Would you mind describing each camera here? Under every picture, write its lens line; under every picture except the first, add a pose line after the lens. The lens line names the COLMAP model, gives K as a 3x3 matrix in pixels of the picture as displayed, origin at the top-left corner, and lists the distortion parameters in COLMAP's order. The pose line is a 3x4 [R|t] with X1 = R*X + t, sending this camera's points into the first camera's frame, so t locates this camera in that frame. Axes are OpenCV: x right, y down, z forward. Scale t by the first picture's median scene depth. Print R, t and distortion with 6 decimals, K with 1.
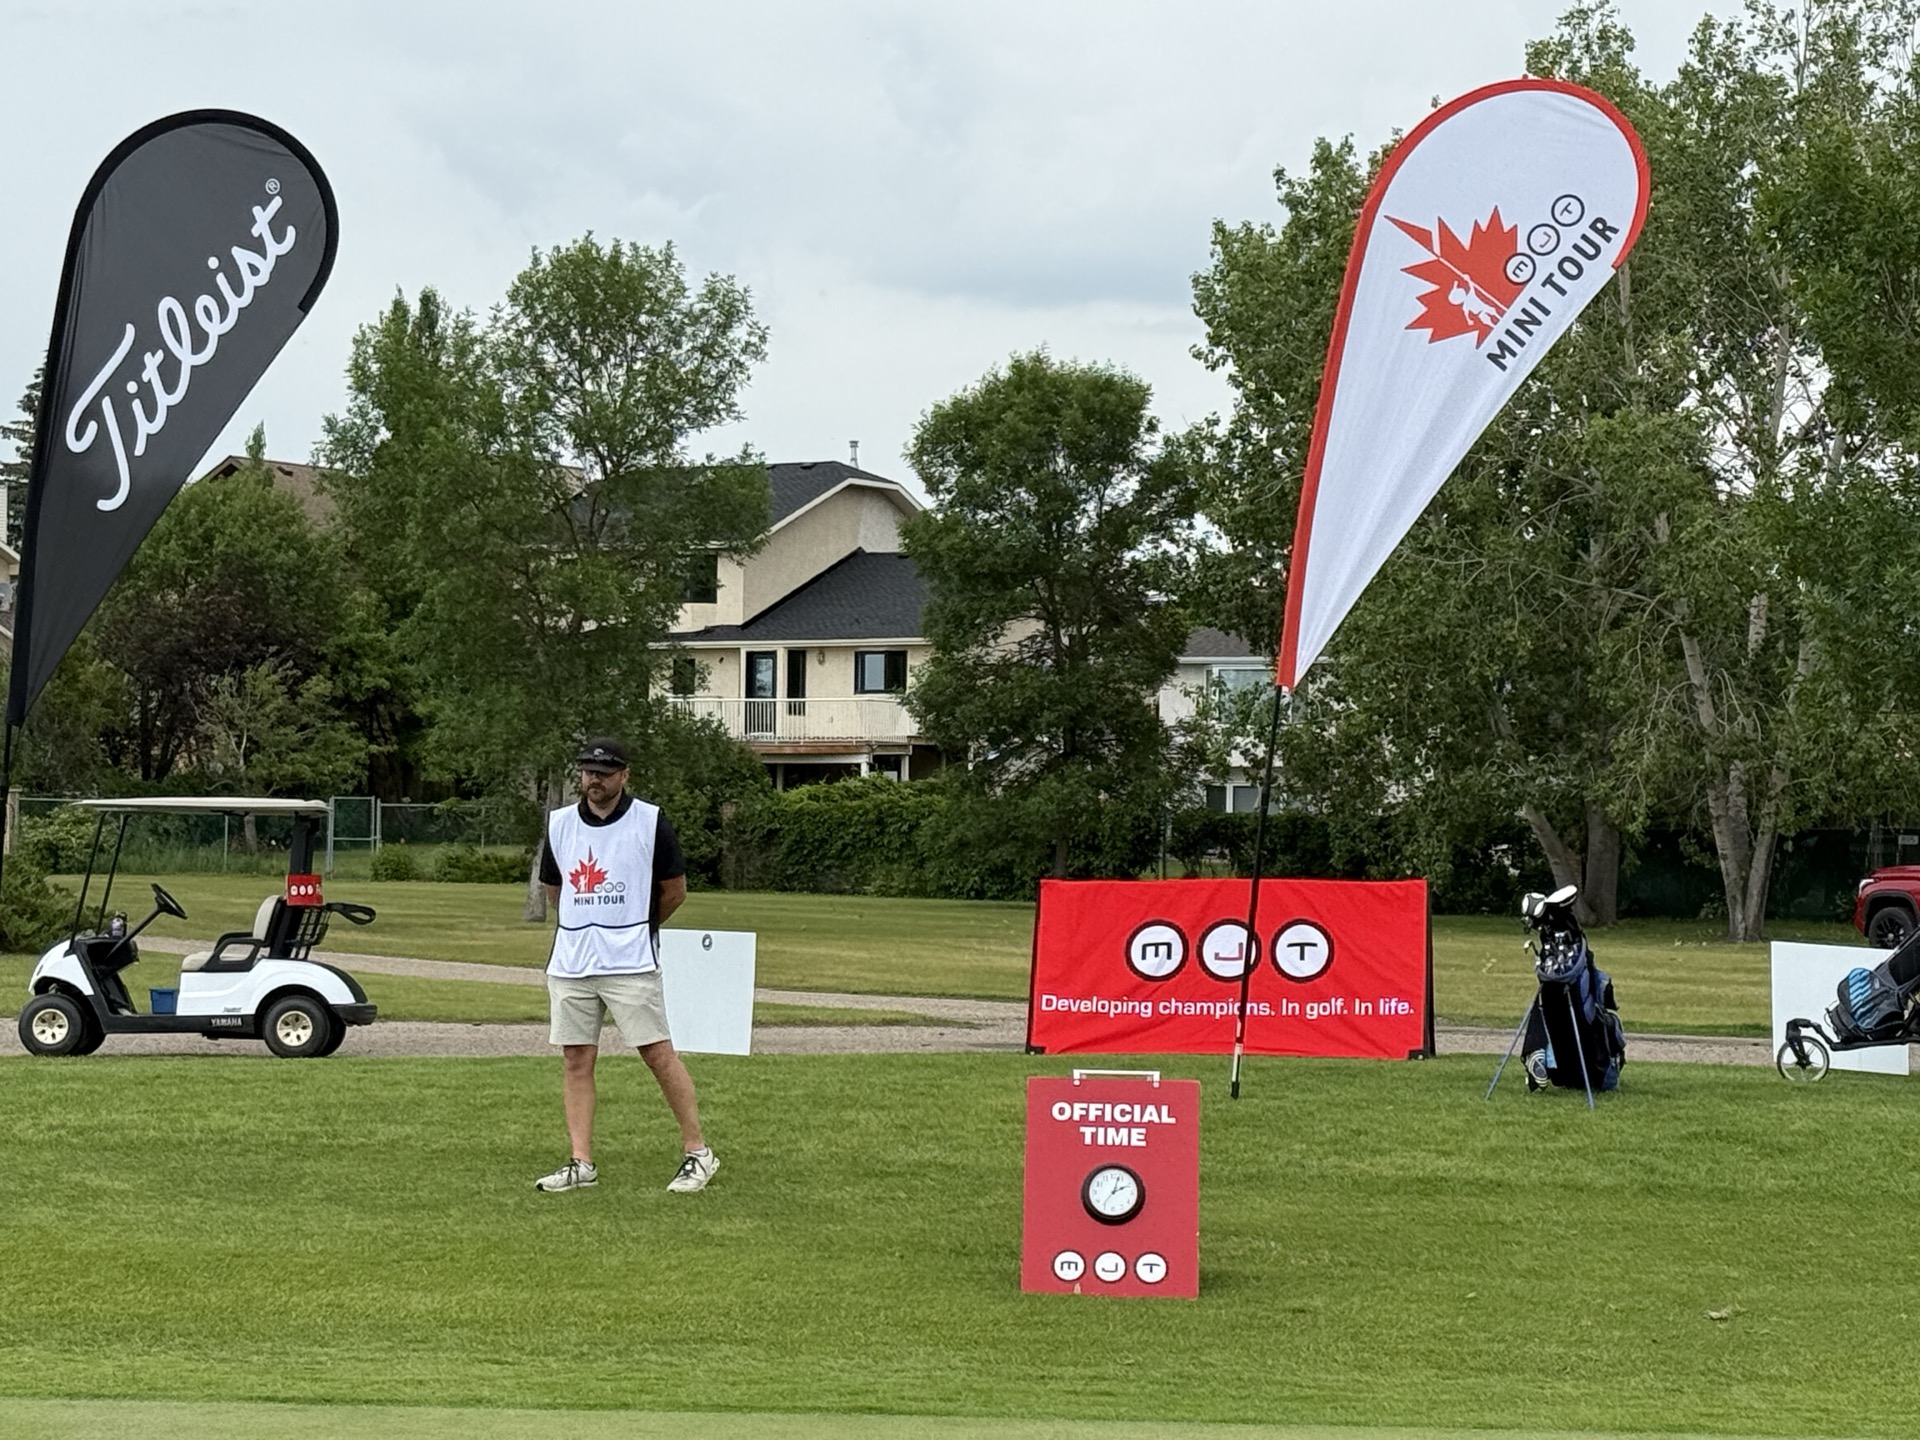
lens RADIAL K [[4633.9, 0, 960.0], [0, 4633.9, 720.0], [0, 0, 1]] dist [0.501705, -0.648260]
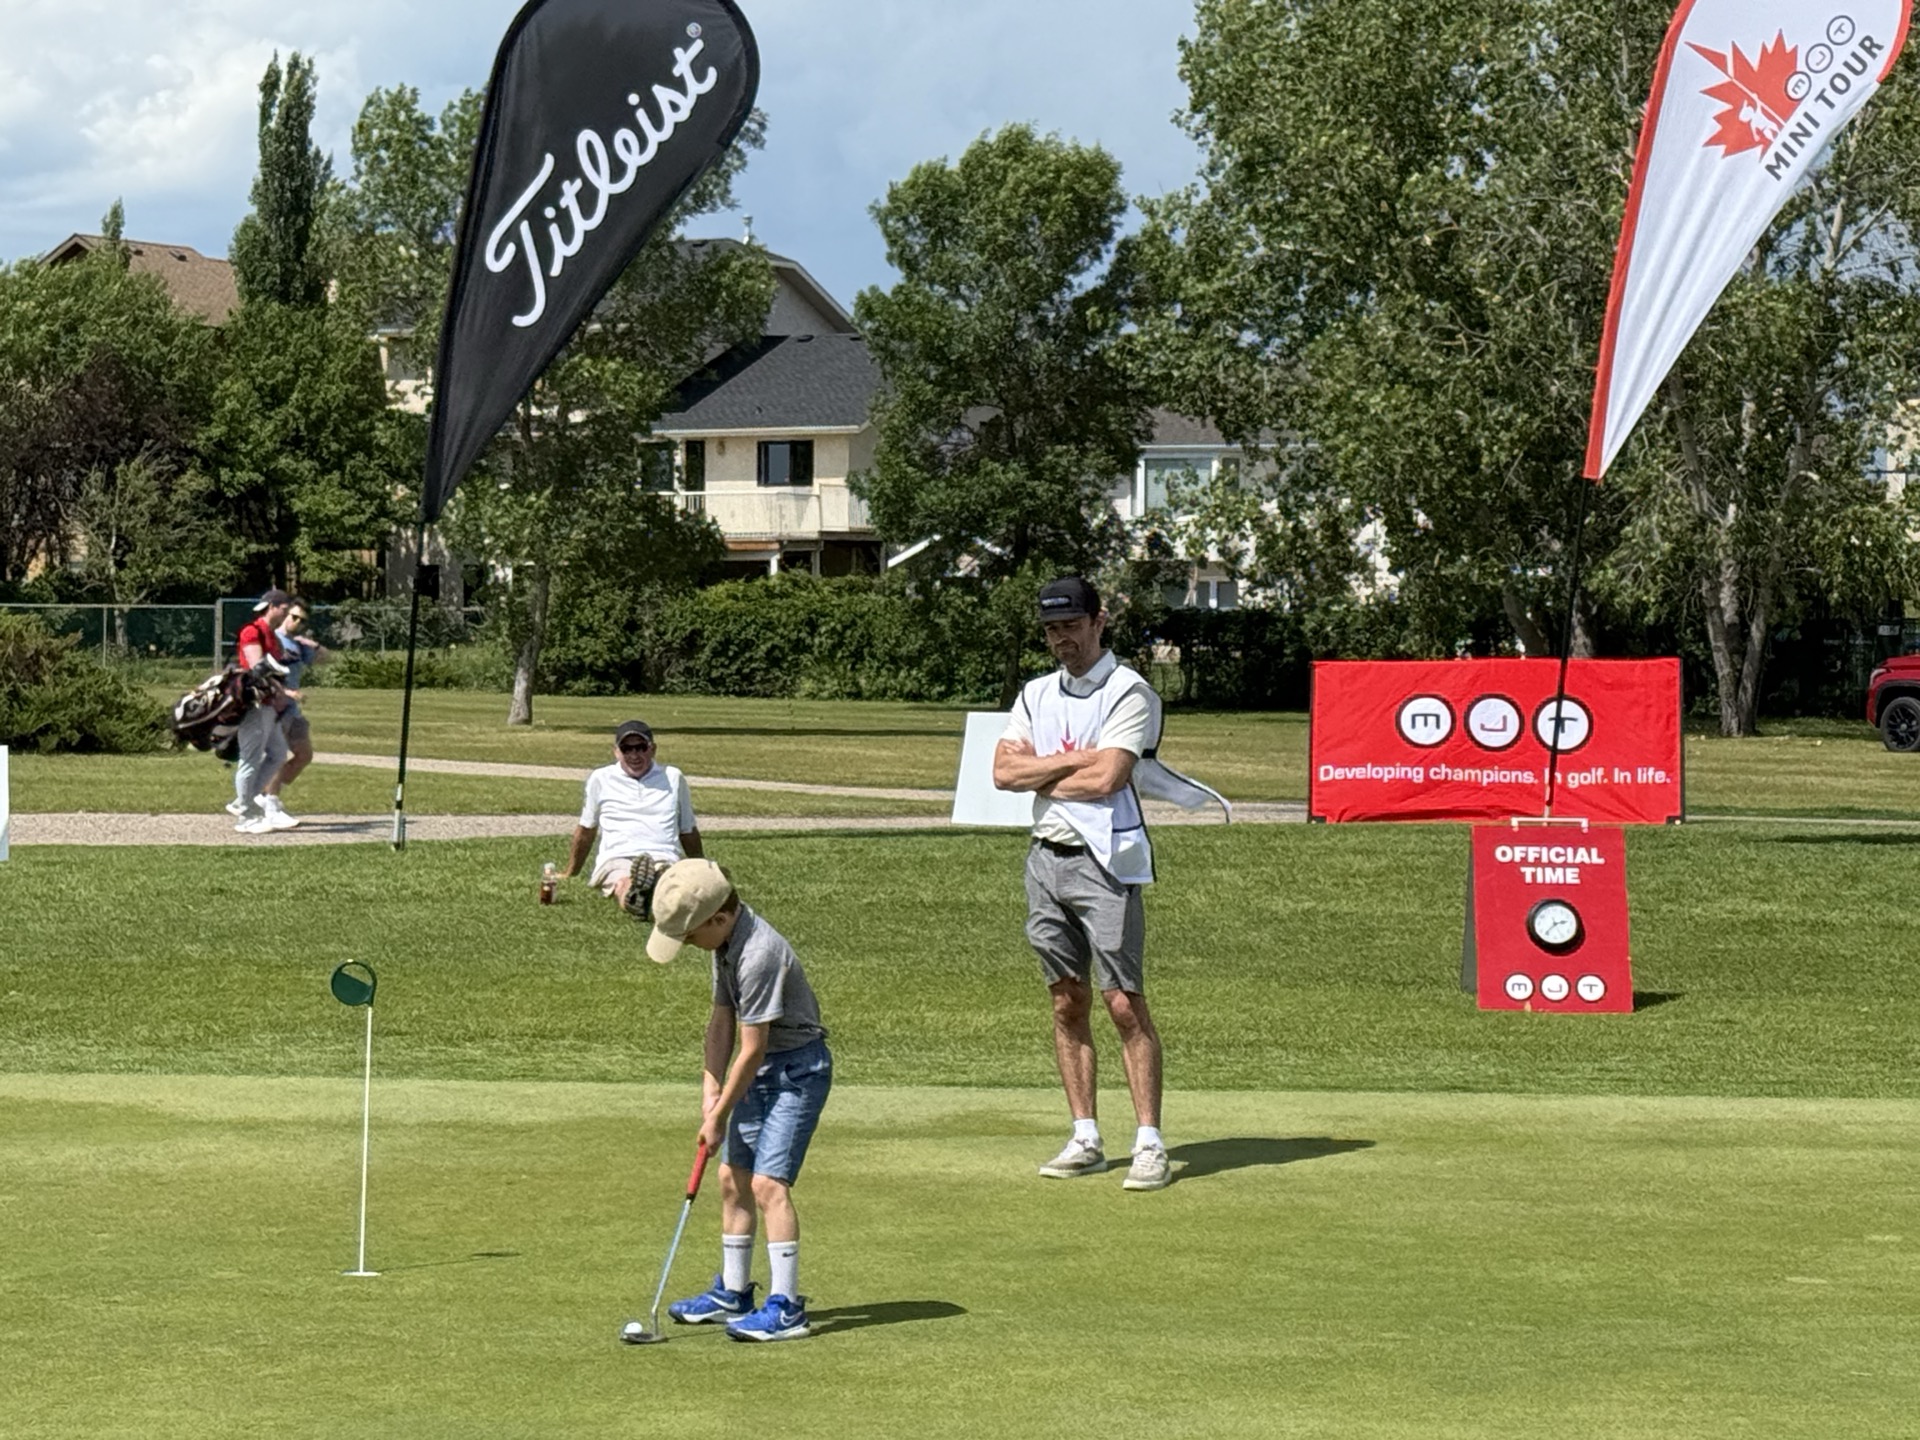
lens RADIAL K [[5047.4, 0, 959.1], [0, 5047.4, 596.3], [0, 0, 1]] dist [0.685694, 0.377890]
pose [[0.999213, -0.007470, 0.038960, -0.120548], [0.006838, 0.999843, 0.016333, 0.000017], [-0.039076, -0.016054, 0.999107, -0.180624]]
